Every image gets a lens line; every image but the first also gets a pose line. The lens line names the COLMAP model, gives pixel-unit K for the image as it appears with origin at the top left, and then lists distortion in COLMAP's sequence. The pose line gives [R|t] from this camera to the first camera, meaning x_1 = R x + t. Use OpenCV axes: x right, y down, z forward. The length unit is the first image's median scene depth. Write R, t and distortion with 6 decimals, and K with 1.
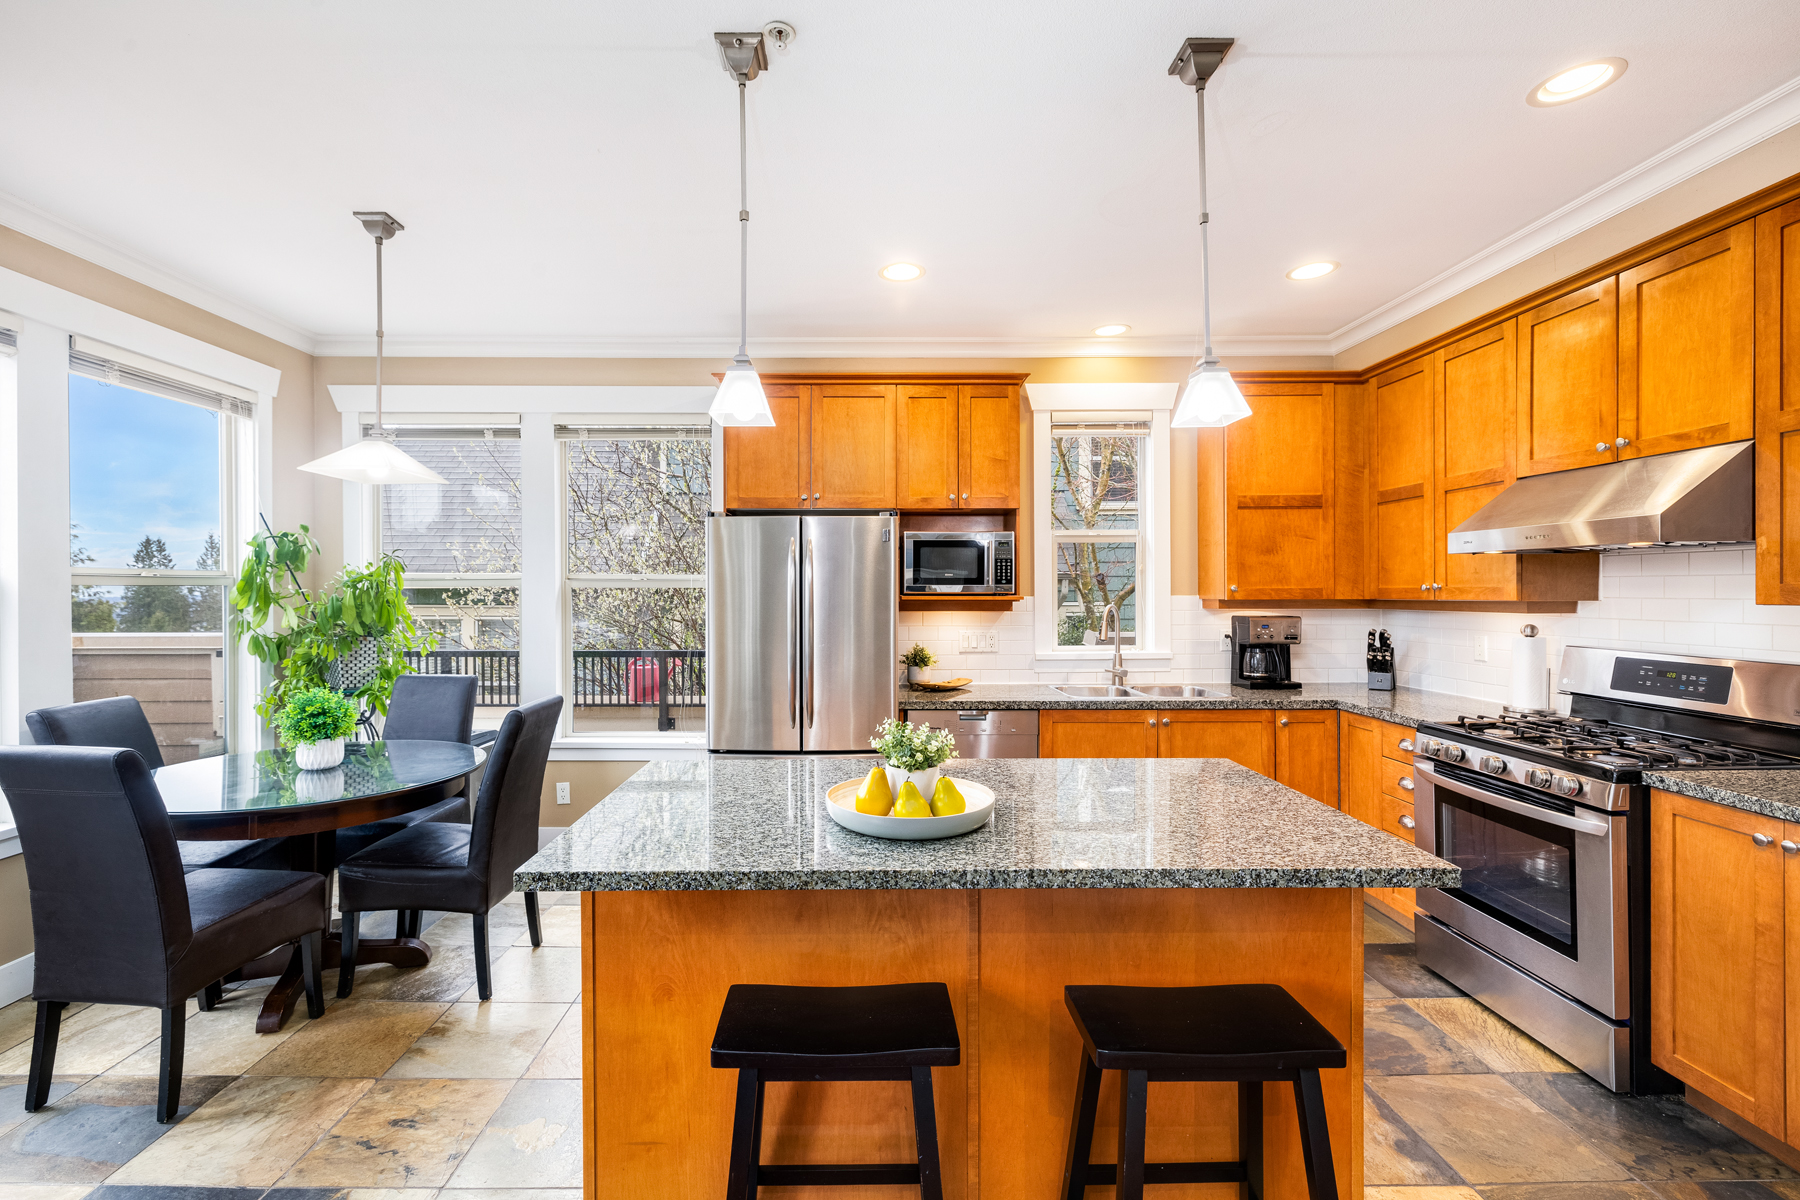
lens RADIAL K [[766.1, 0, 868.7], [0, 766.1, 596.5], [0, 0, 1]] dist [0.000872, -0.000173]
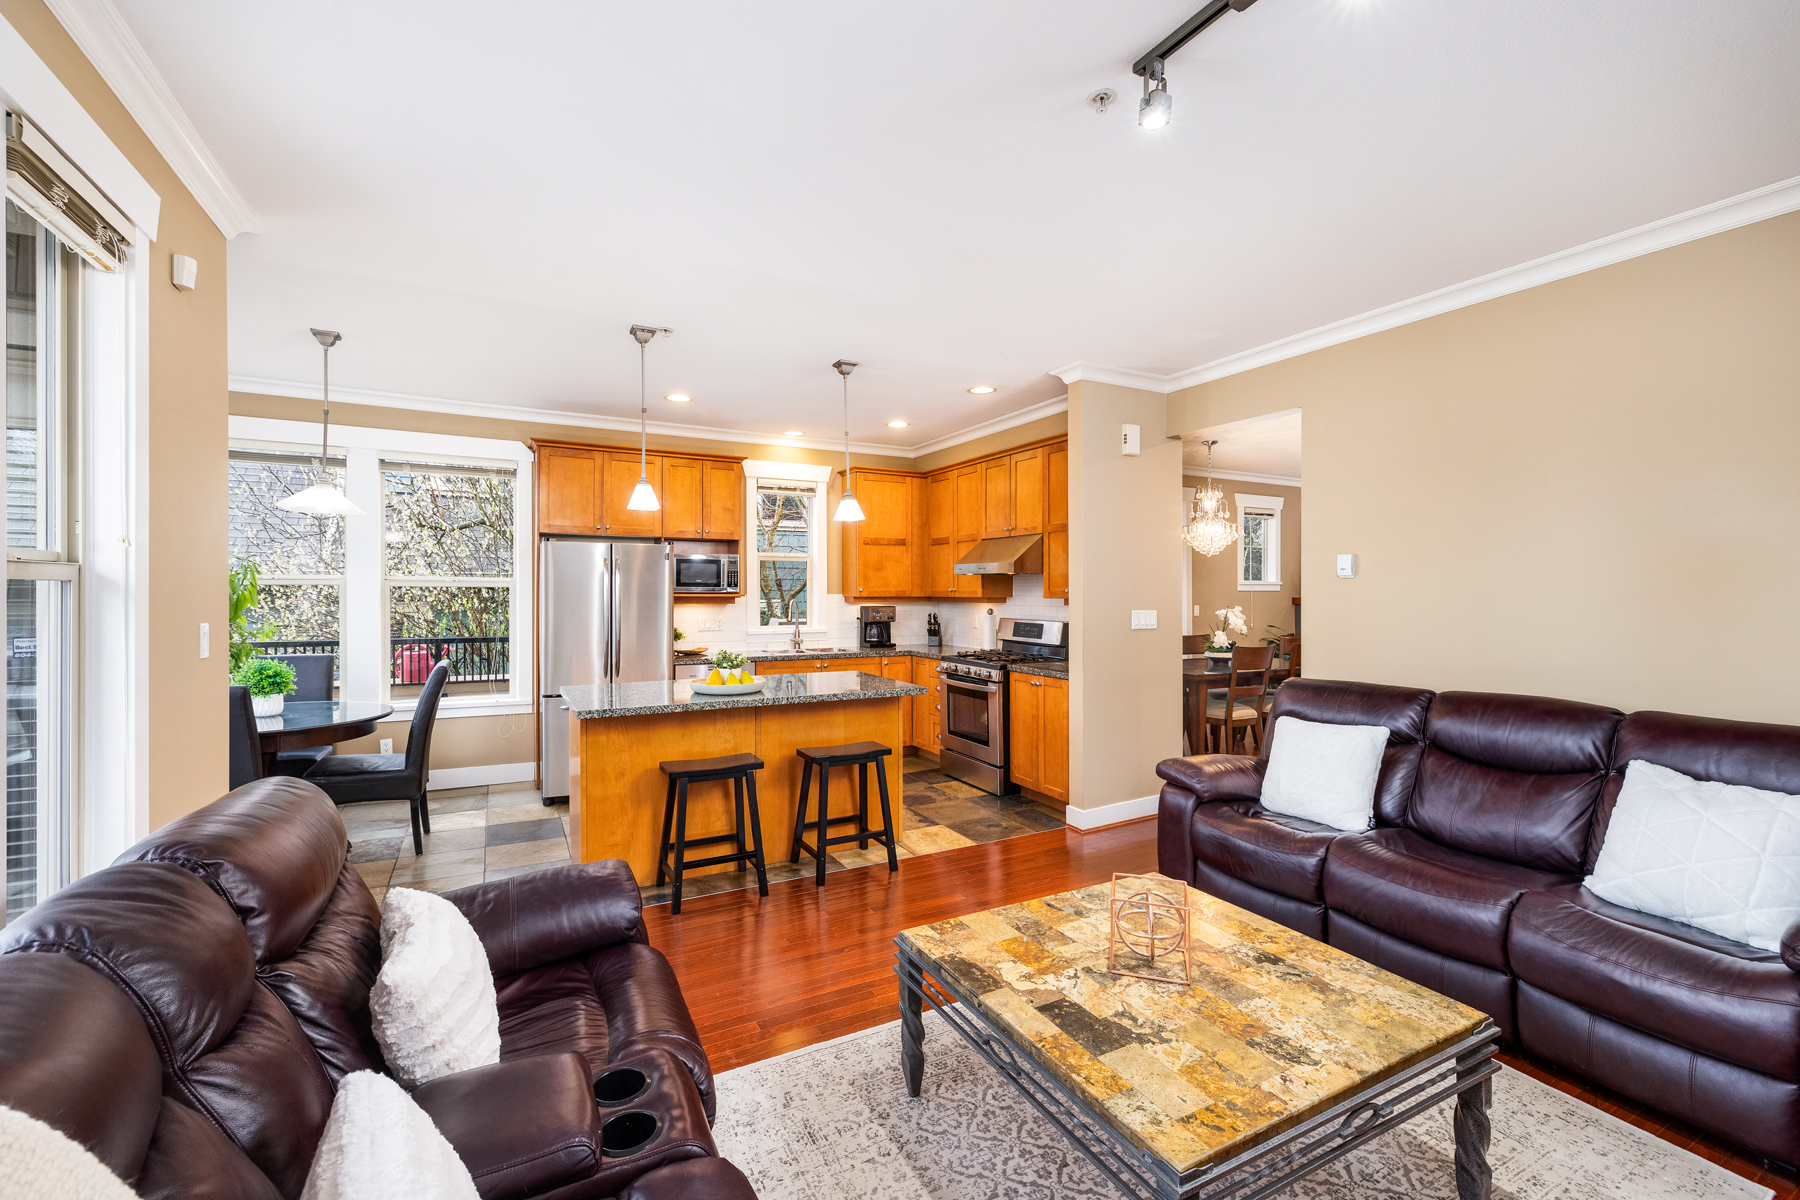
lens RADIAL K [[755.0, 0, 901.8], [0, 755.0, 603.8], [0, 0, 1]] dist [-0.003304, 0.000004]
pose [[0.882106, -0.003429, 0.471039, -0.278763], [-0.001944, 0.999938, 0.010921, 0.001837], [-0.471047, -0.010550, 0.882045, -0.619351]]
